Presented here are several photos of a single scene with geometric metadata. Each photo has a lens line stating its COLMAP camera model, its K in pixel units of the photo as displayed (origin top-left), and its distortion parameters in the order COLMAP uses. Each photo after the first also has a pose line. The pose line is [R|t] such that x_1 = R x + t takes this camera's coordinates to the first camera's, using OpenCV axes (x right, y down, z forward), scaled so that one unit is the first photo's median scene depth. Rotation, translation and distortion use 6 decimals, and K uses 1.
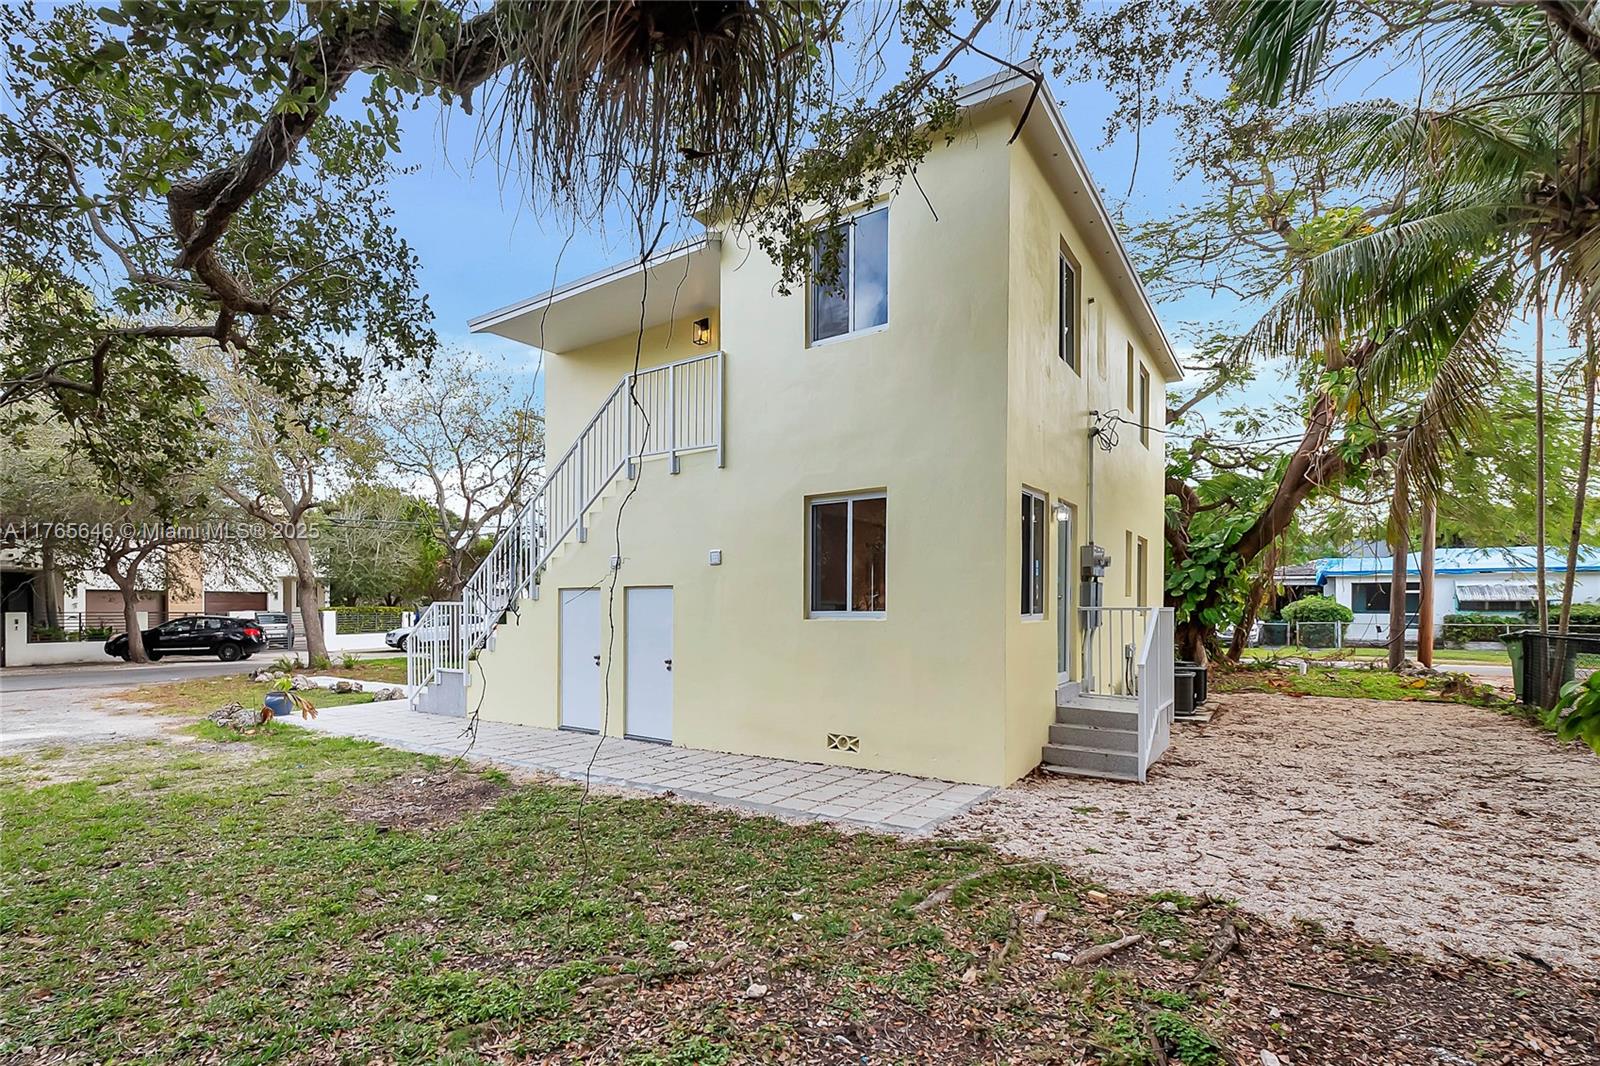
lens RADIAL K [[732.4, 0, 799.6], [0, 732.4, 580.5], [0, 0, 1]] dist [0.013925, -0.000625]
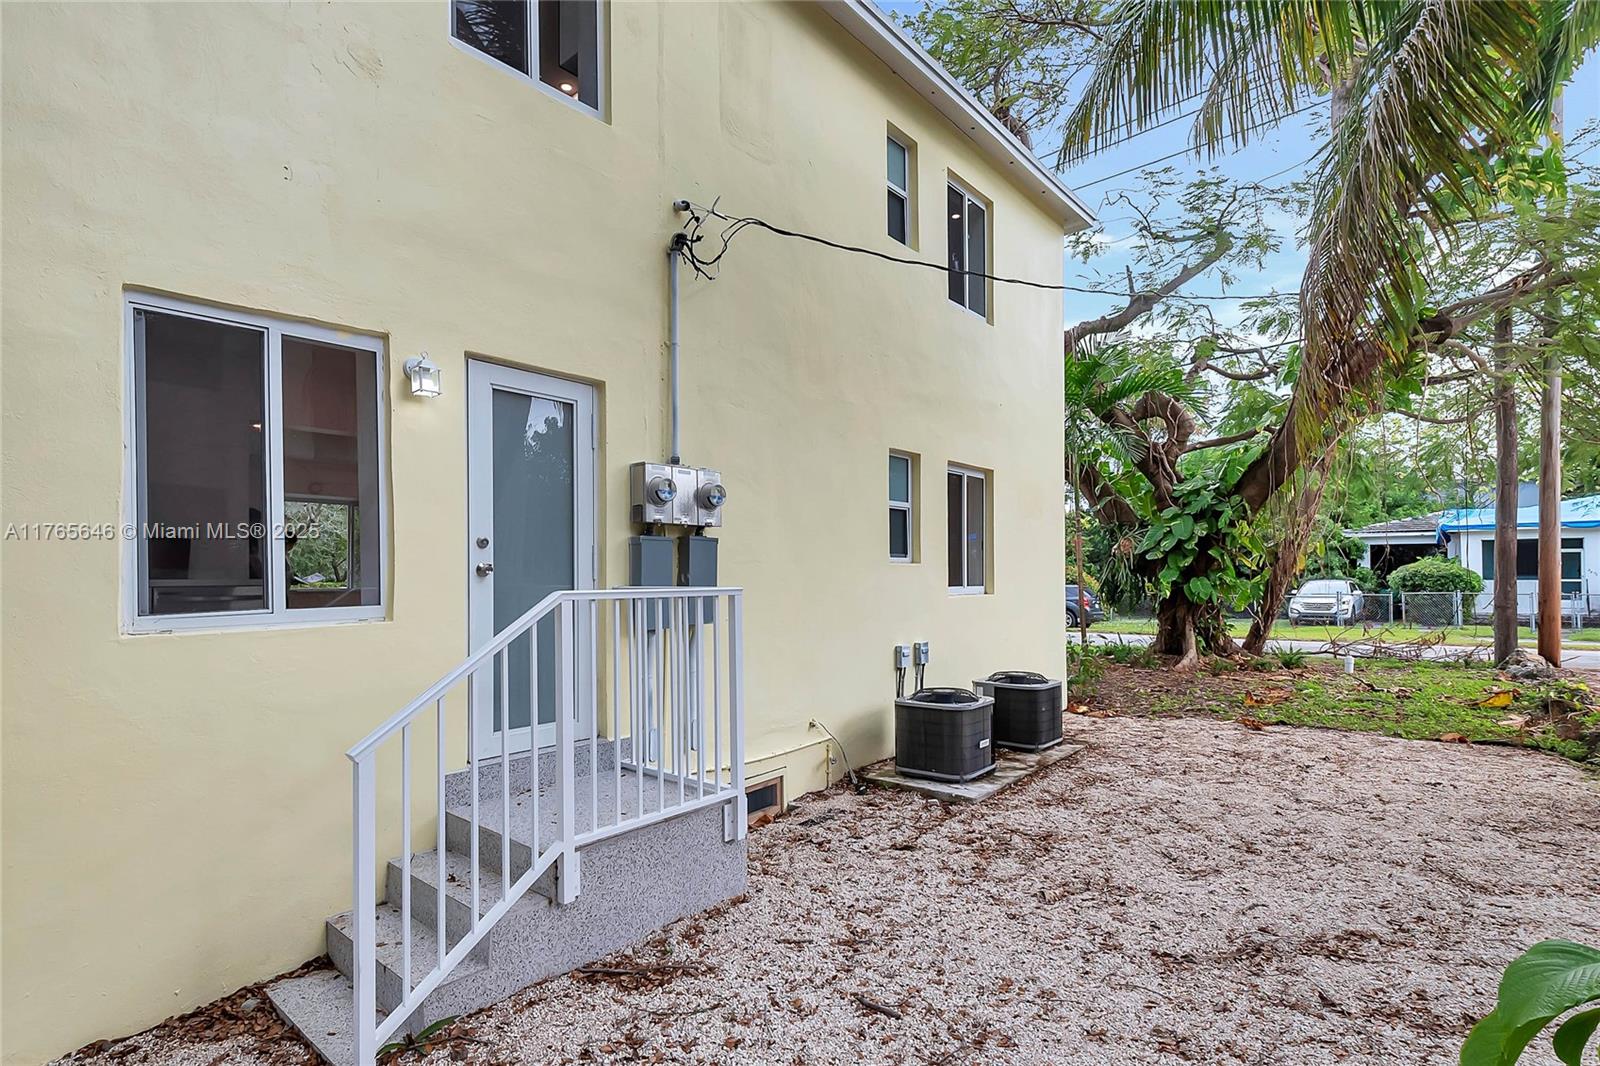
lens RADIAL K [[778.2, 0, 800.0], [0, 778.2, 533.0], [0, 0, 1]] dist [0.002611, 0.000487]
pose [[0.993768, -0.015746, -0.110354, 0.261671], [0.013548, 0.999695, -0.020638, 0.006165], [0.110645, 0.019014, 0.993678, 0.230491]]
